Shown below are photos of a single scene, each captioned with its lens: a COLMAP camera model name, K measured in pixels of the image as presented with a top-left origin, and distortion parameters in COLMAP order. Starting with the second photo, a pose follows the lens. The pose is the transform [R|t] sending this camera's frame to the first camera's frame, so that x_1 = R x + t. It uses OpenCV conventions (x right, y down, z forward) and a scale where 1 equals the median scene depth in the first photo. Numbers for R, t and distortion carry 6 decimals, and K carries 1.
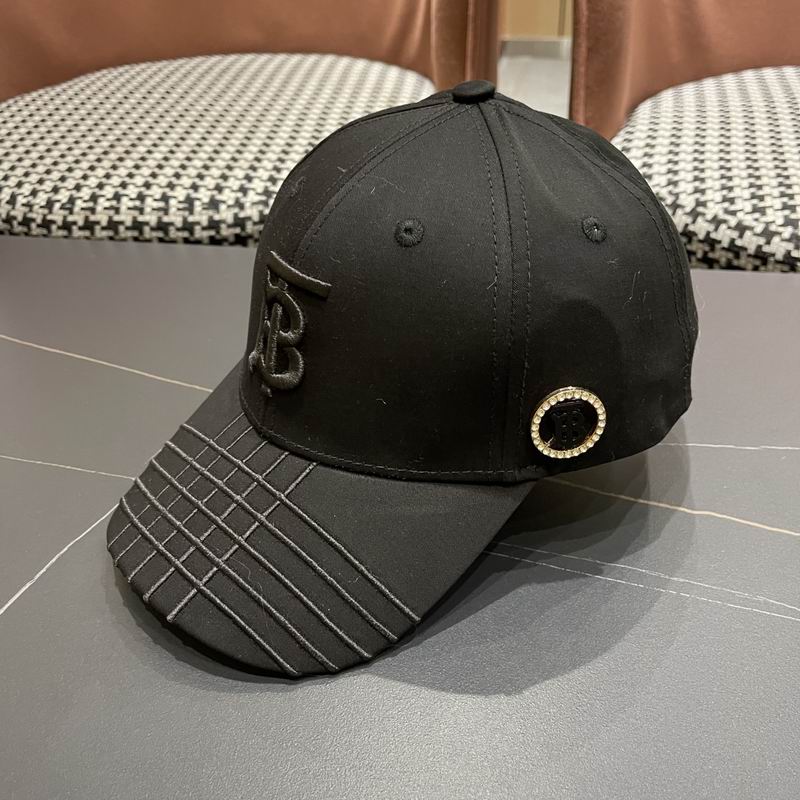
lens RADIAL K [[832.4, 0, 397.2], [0, 832.4, 415.8], [0, 0, 1]] dist [0.018870, 0.000000]
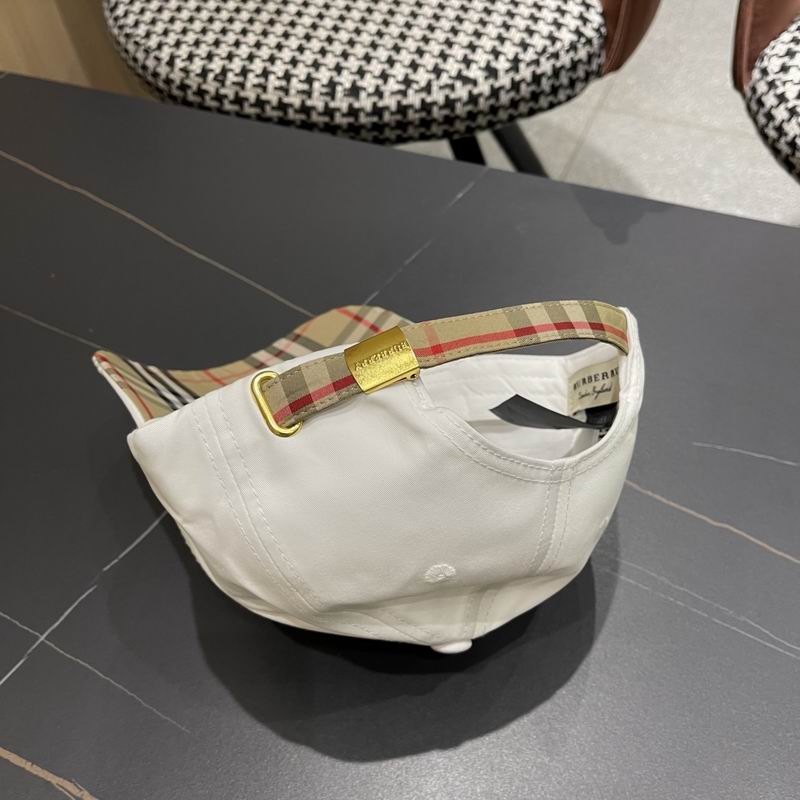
lens RADIAL K [[832.4, 0, 416.1], [0, 832.4, 405.6], [0, 0, 1]] dist [0.018870, 0.000000]
pose [[0.981440, 0.141016, -0.129964, 0.043039], [-0.095566, 0.947200, 0.306072, -0.208079], [0.166263, -0.287971, 0.943096, -0.070338]]
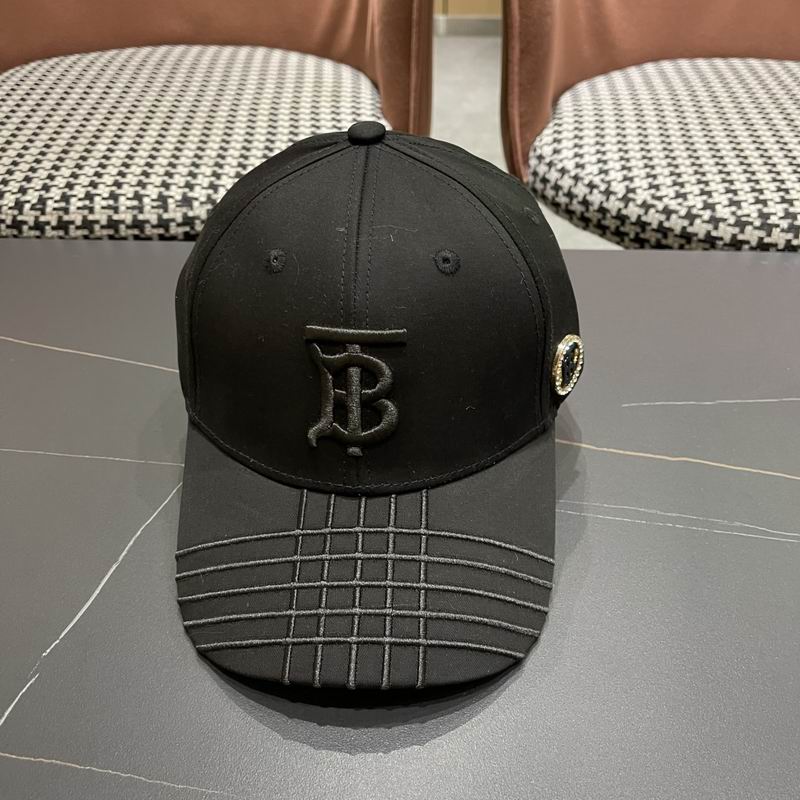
lens RADIAL K [[832.4, 0, 406.9], [0, 832.4, 402.9], [0, 0, 1]] dist [0.018870, 0.000000]
pose [[0.987807, -0.061353, 0.143082, -0.112245], [0.058667, 0.998014, 0.022920, -0.009040], [-0.144204, -0.014246, 0.989445, -0.079451]]
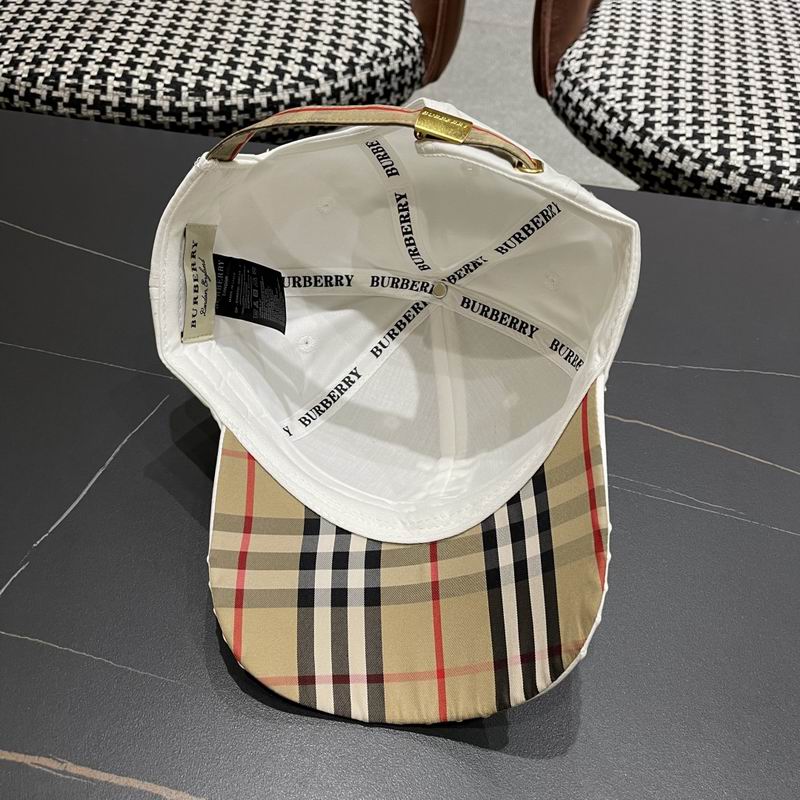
lens RADIAL K [[832.4, 0, 411.5], [0, 832.4, 417.4], [0, 0, 1]] dist [0.018870, 0.000000]
pose [[0.992287, 0.021066, 0.122157, -0.077190], [-0.045866, 0.977909, 0.203938, -0.079844], [-0.115162, -0.207968, 0.971333, -0.124971]]
